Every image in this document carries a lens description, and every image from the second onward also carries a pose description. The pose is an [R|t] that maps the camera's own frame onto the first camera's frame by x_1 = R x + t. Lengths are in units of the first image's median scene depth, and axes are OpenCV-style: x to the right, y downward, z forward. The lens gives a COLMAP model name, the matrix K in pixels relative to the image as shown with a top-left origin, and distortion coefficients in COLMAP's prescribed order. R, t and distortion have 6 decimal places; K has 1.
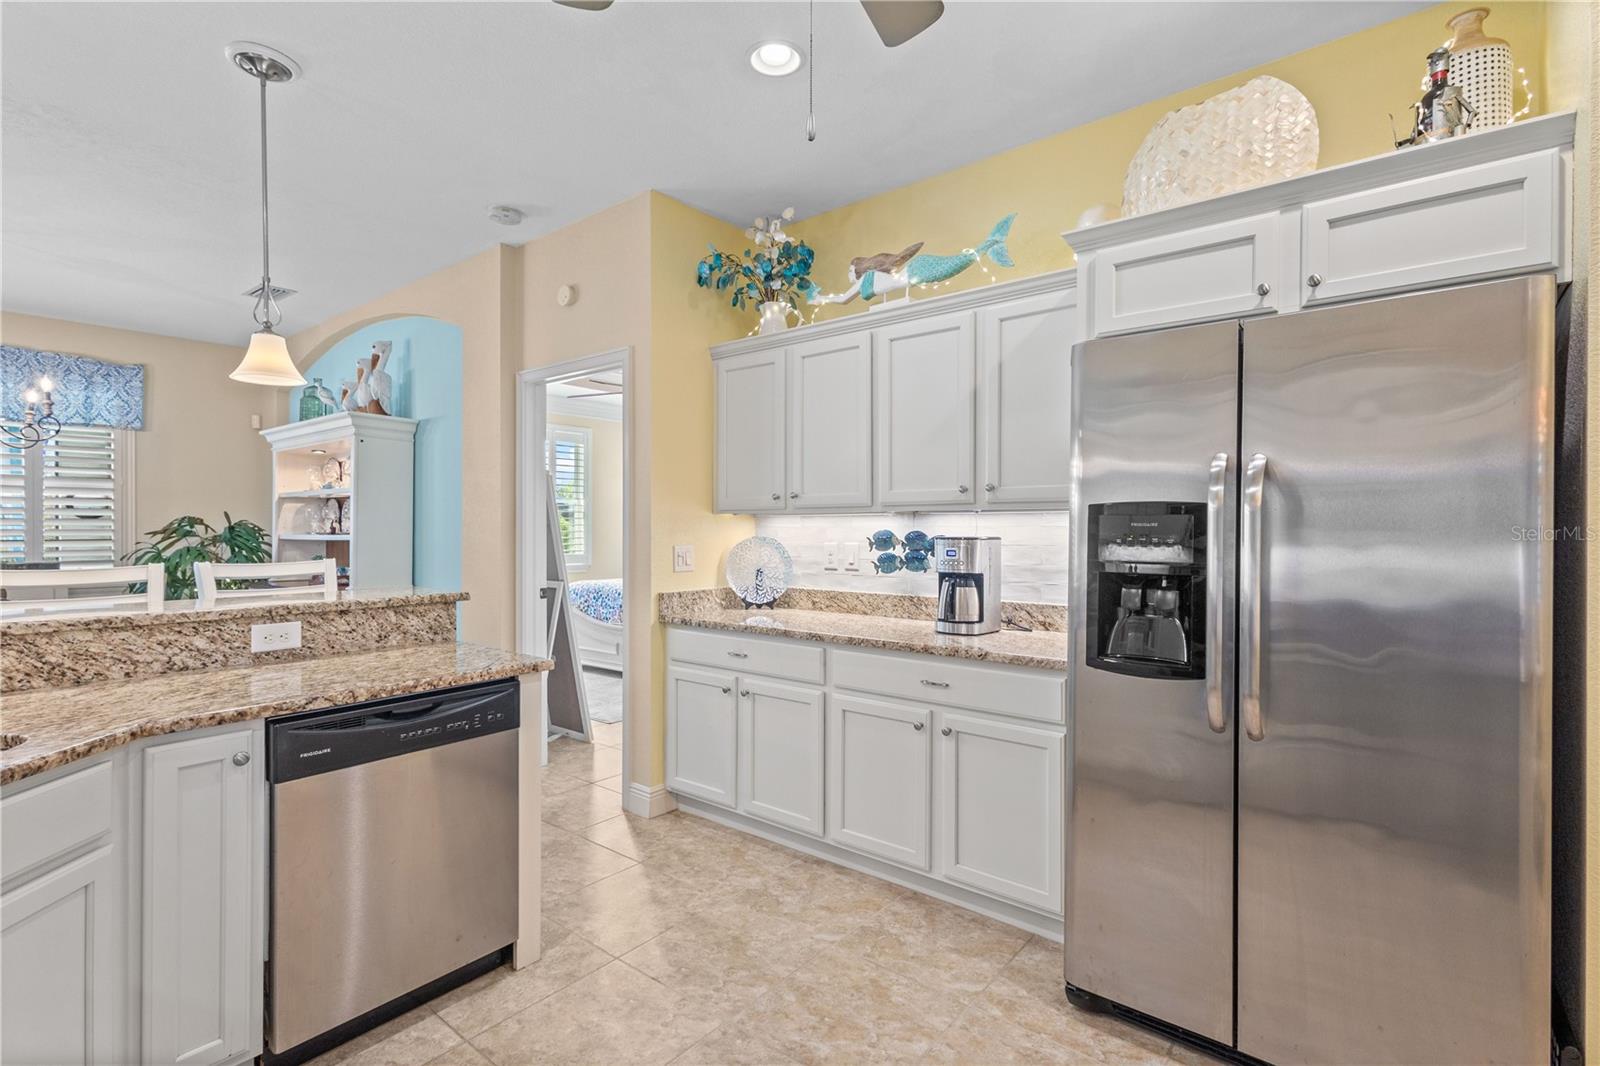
lens RADIAL K [[744.1, 0, 783.4], [0, 744.1, 533.4], [0, 0, 1]] dist [0.011573, -0.003036]
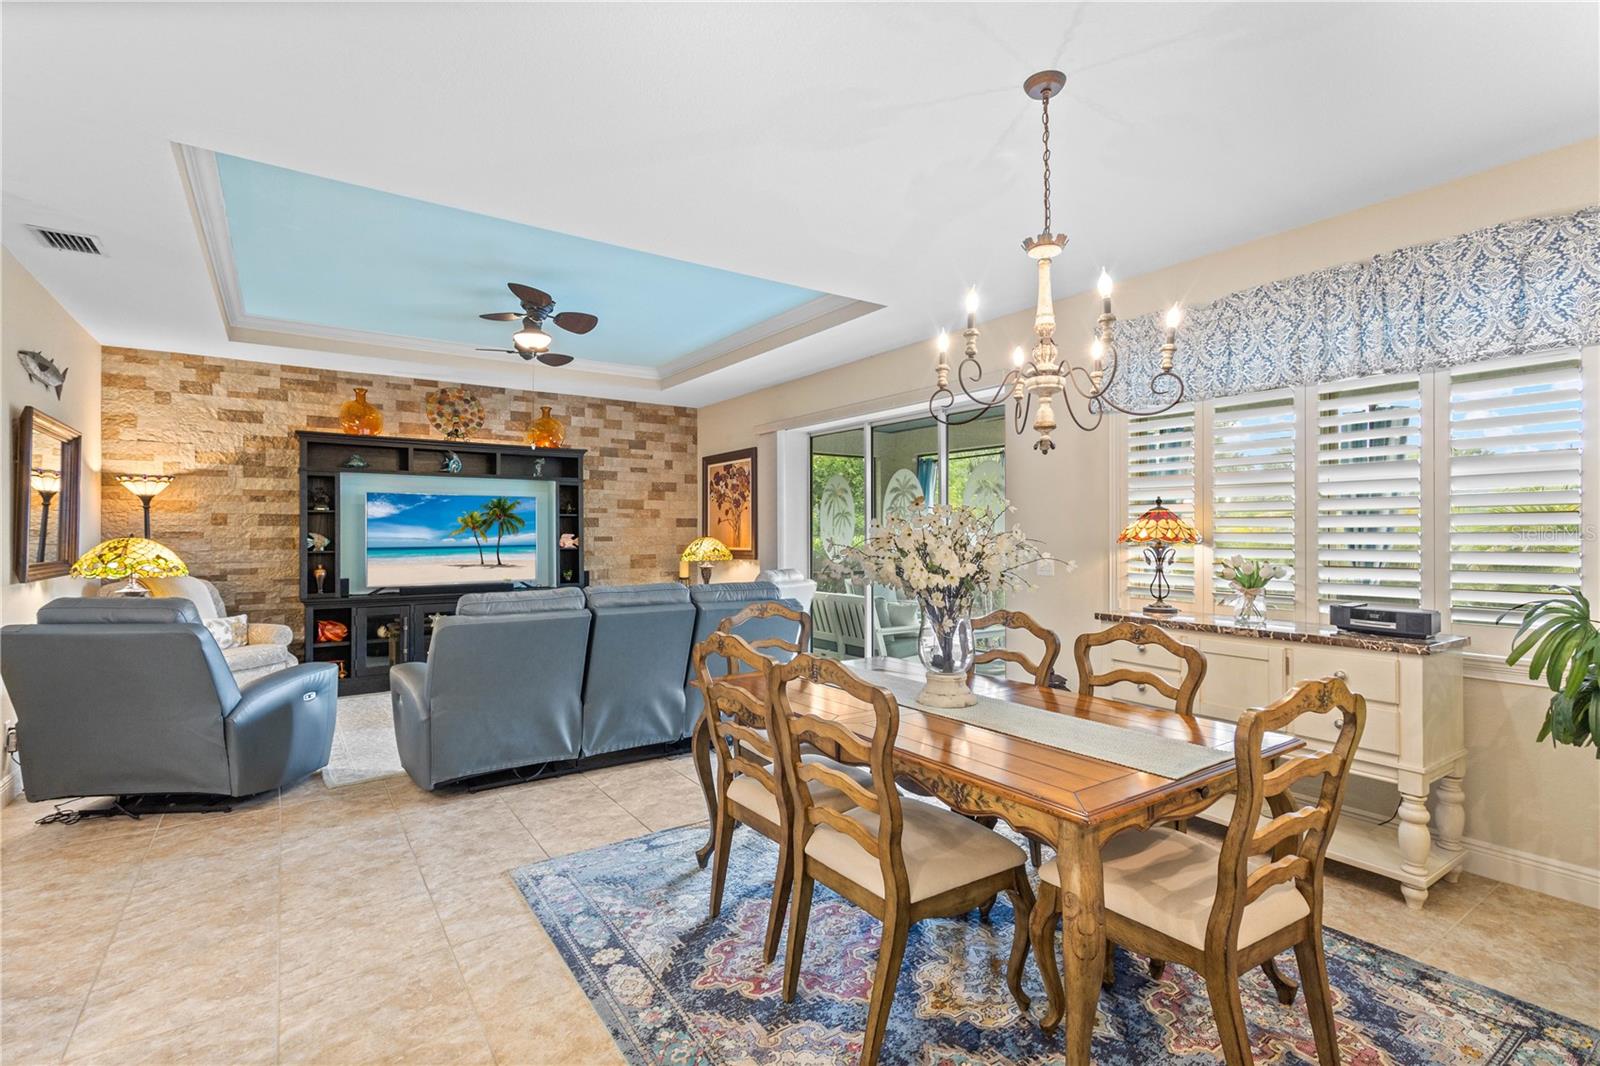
lens RADIAL K [[744.1, 0, 813.5], [0, 744.1, 527.7], [0, 0, 1]] dist [0.011573, -0.003036]
pose [[-0.258911, -0.008862, -0.965860, -0.707805], [-0.005909, 0.999954, -0.007591, -0.035515], [0.965883, 0.003742, -0.258952, 1.566709]]
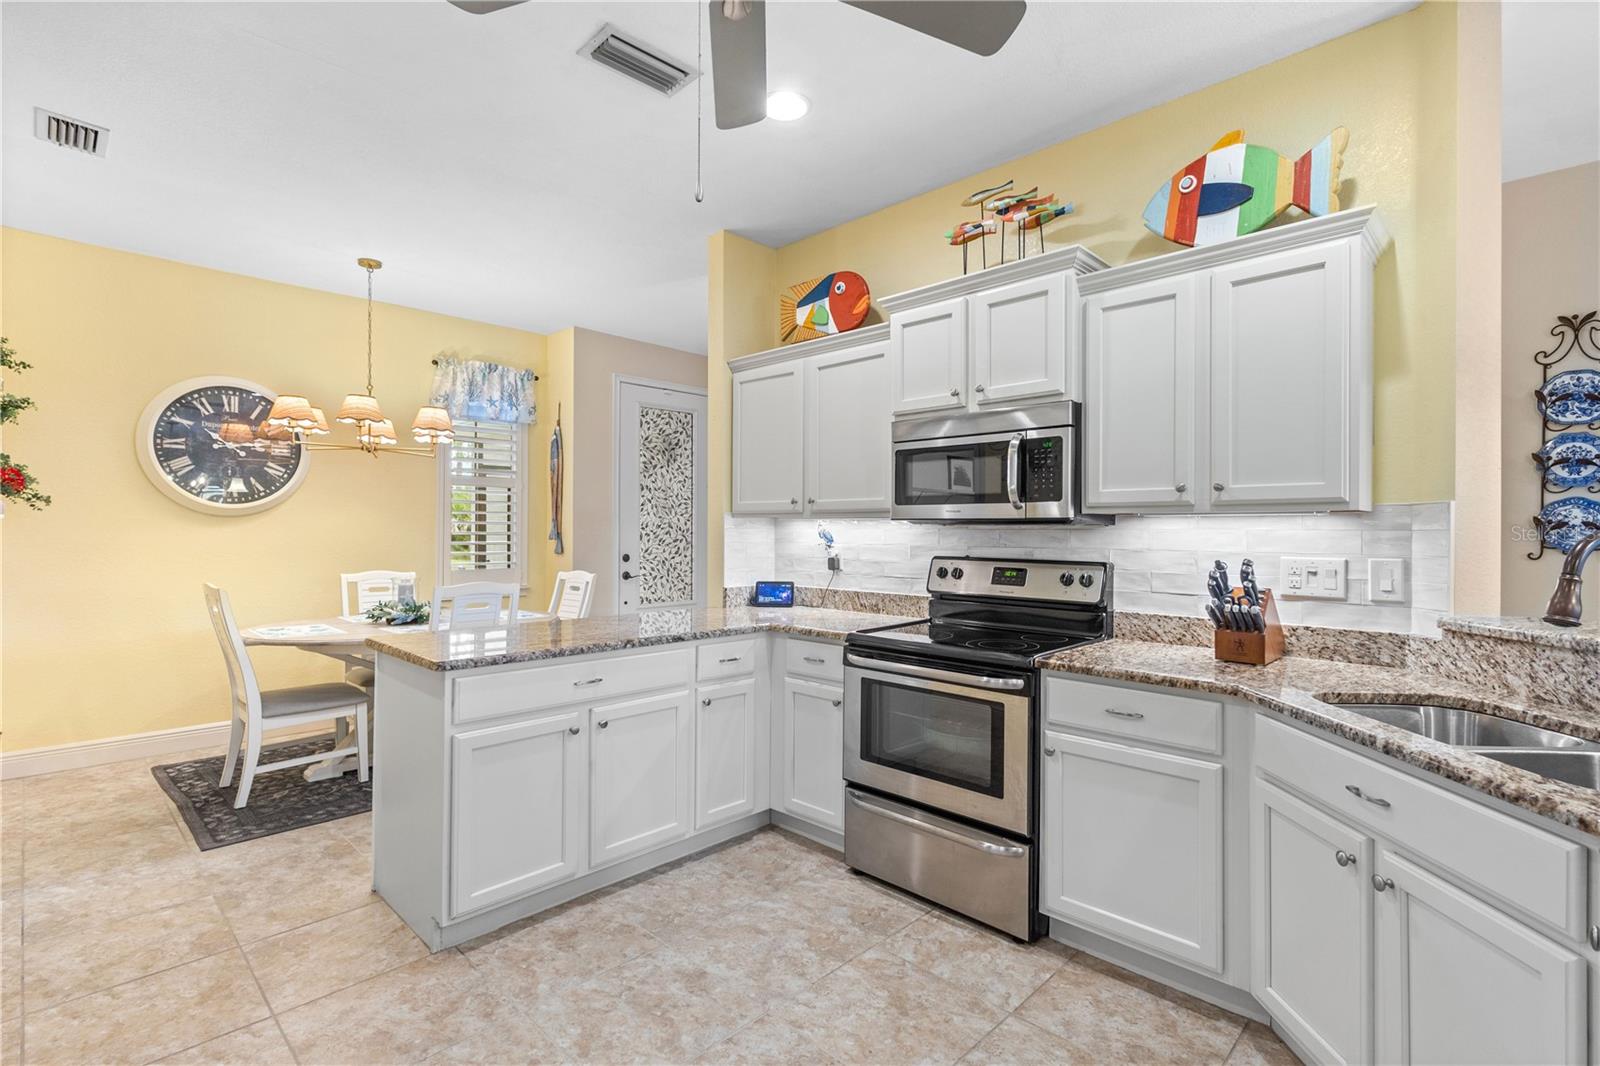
lens RADIAL K [[744.1, 0, 800.9], [0, 744.1, 530.1], [0, 0, 1]] dist [0.011573, -0.003036]
pose [[-0.997211, -0.009373, 0.074042, -0.111280], [-0.009104, 0.999951, 0.003977, -0.003432], [-0.074076, 0.003292, -0.997247, 1.102033]]
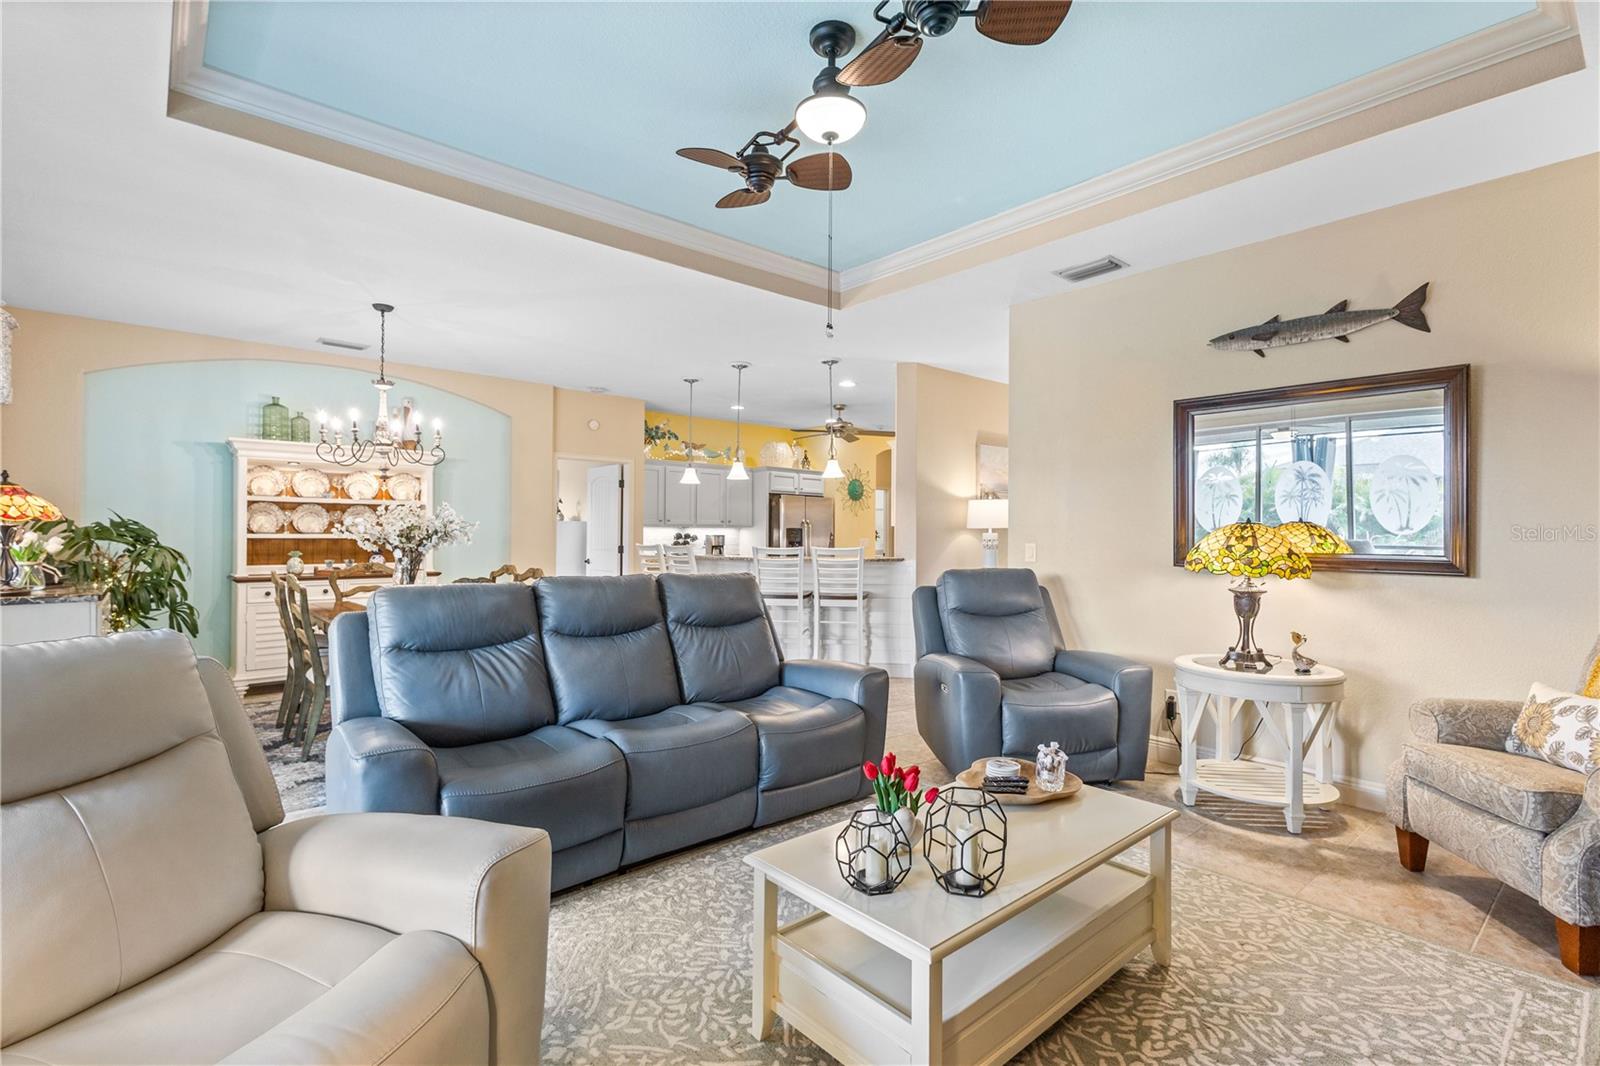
lens RADIAL K [[744.1, 0, 794.3], [0, 744.1, 535.8], [0, 0, 1]] dist [0.011573, -0.003036]
pose [[0.170469, -0.002483, 0.985360, -3.638251], [-0.001126, 0.999996, 0.002715, -0.001179], [-0.985362, -0.001572, 0.170465, 0.082156]]
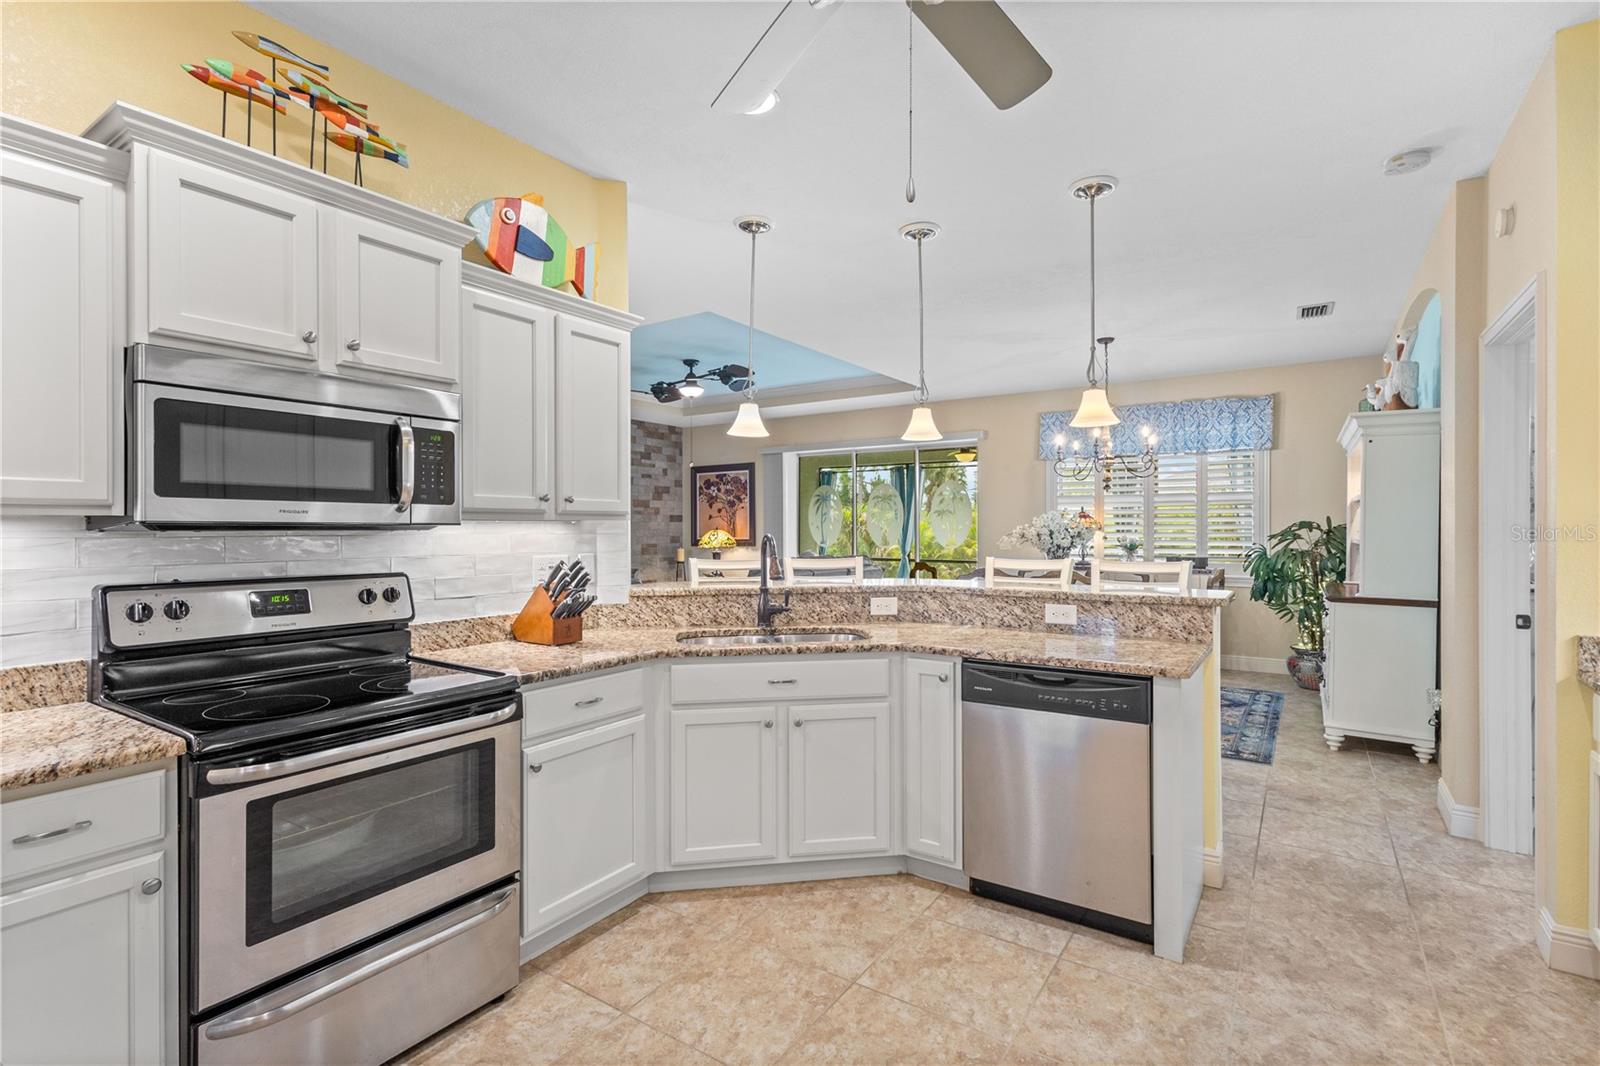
lens RADIAL K [[744.1, 0, 814.0], [0, 744.1, 529.0], [0, 0, 1]] dist [0.011573, -0.003036]
pose [[0.110789, -0.001204, -0.993843, 0.589458], [-0.004820, 0.999987, -0.001749, -0.013415], [0.993832, 0.004984, 0.110782, 0.366622]]
